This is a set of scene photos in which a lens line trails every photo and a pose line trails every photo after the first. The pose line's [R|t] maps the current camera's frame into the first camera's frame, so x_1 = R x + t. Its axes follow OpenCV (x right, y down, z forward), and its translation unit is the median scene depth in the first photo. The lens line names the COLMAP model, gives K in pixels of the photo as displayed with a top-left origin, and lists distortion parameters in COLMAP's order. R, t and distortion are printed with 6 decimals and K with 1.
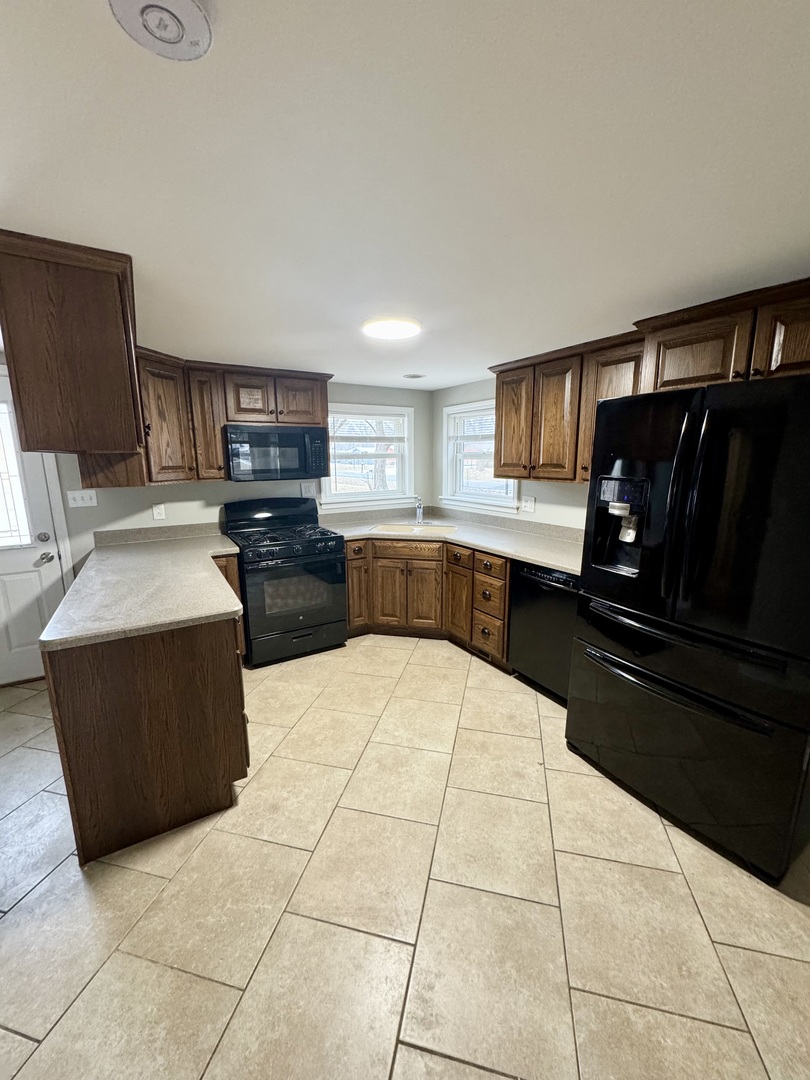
lens RADIAL K [[430.1, 0, 410.0], [0, 430.1, 539.5], [0, 0, 1]] dist [-0.002292, -0.000436]
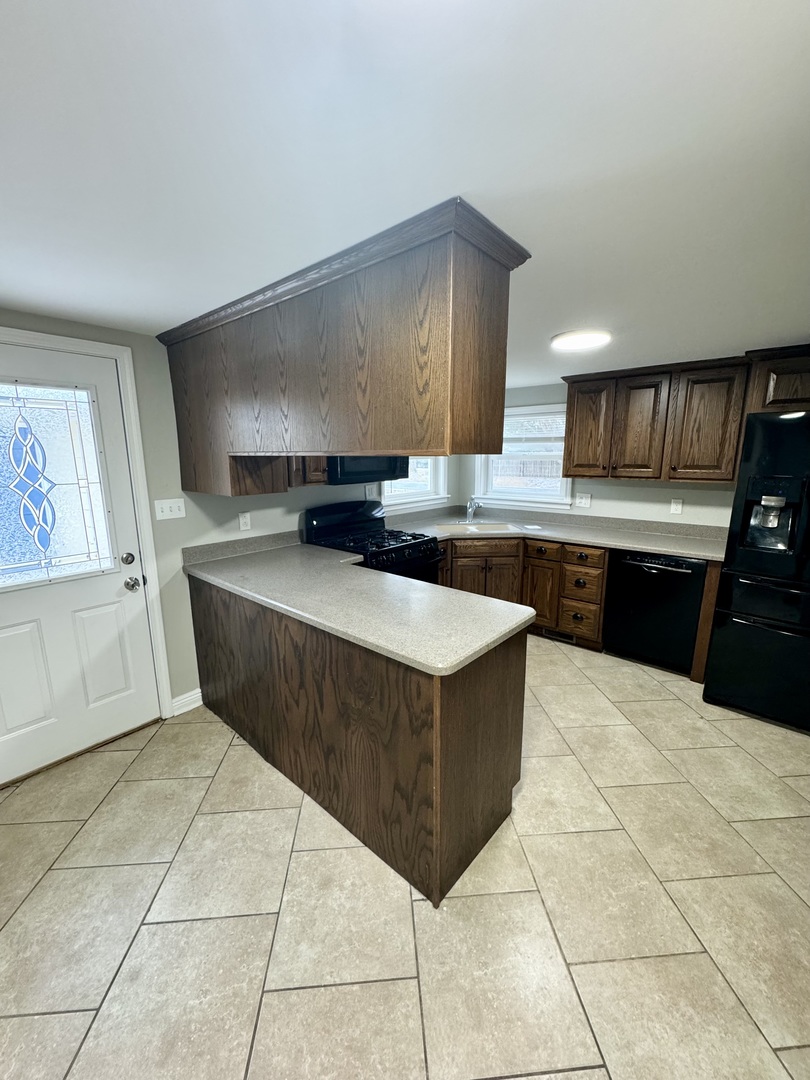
lens RADIAL K [[430.1, 0, 410.0], [0, 430.1, 539.5], [0, 0, 1]] dist [-0.002292, -0.000436]
pose [[0.953429, -0.055927, 0.296389, -0.576339], [0.055455, 0.998411, 0.010005, -0.019490], [-0.296477, 0.006898, 0.955015, 0.074121]]
